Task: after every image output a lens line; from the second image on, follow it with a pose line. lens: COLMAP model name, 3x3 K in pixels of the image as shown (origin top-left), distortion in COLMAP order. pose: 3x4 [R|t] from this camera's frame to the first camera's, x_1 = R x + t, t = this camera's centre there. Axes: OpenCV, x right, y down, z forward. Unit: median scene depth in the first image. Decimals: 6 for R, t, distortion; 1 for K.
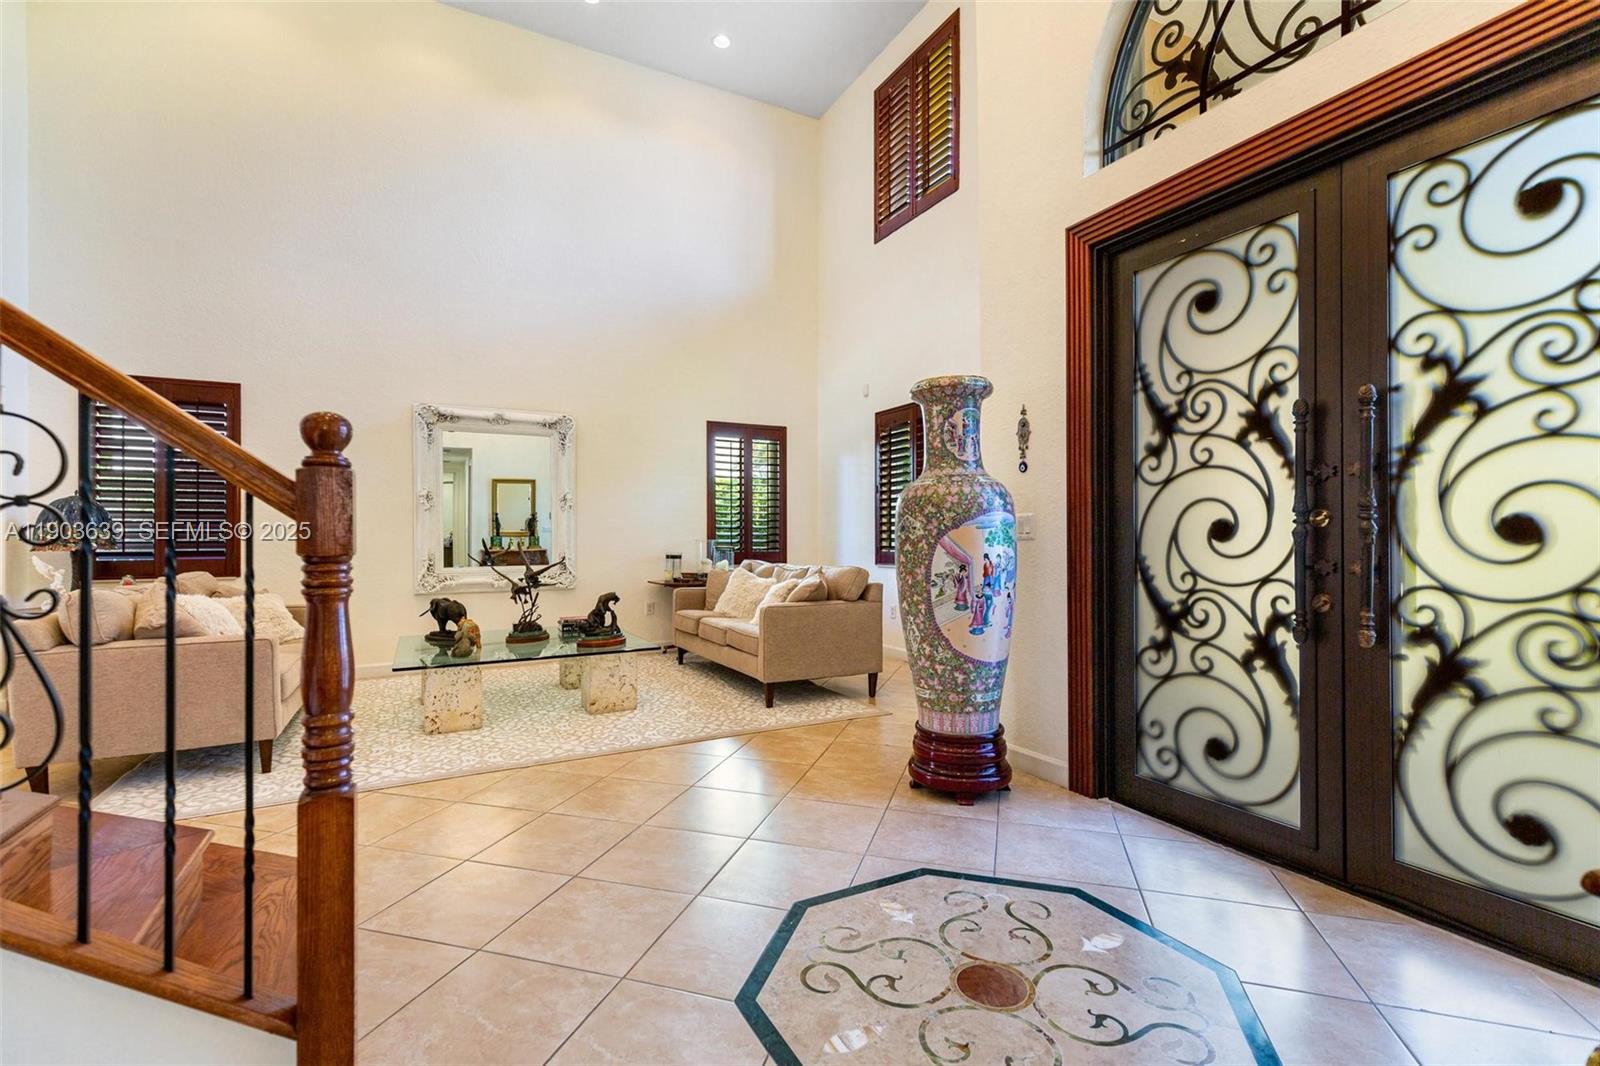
lens RADIAL K [[732.6, 0, 800.6], [0, 732.6, 542.8], [0, 0, 1]] dist [0.004866, -0.000646]
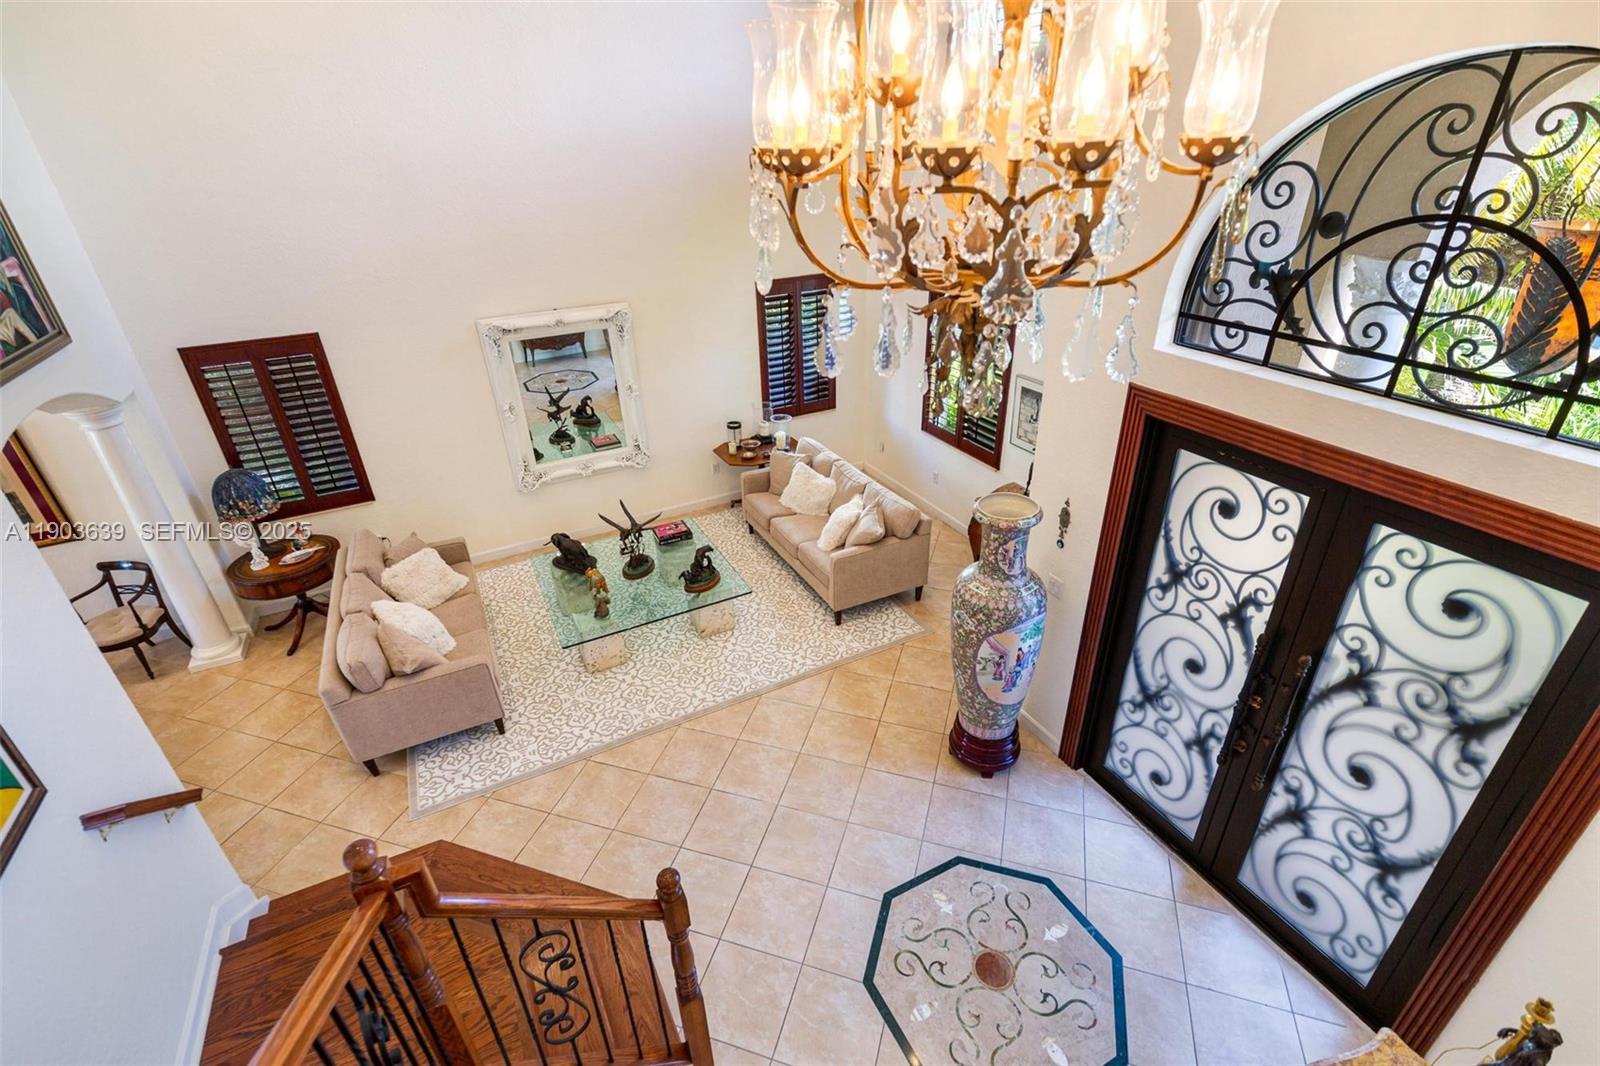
lens RADIAL K [[732.6, 0, 808.3], [0, 732.6, 569.4], [0, 0, 1]] dist [0.004866, -0.000646]
pose [[0.999617, -0.016635, -0.022125, -0.117175], [0.025491, 0.864783, 0.501499, -0.901637], [0.010791, -0.501871, 0.864875, -0.107798]]
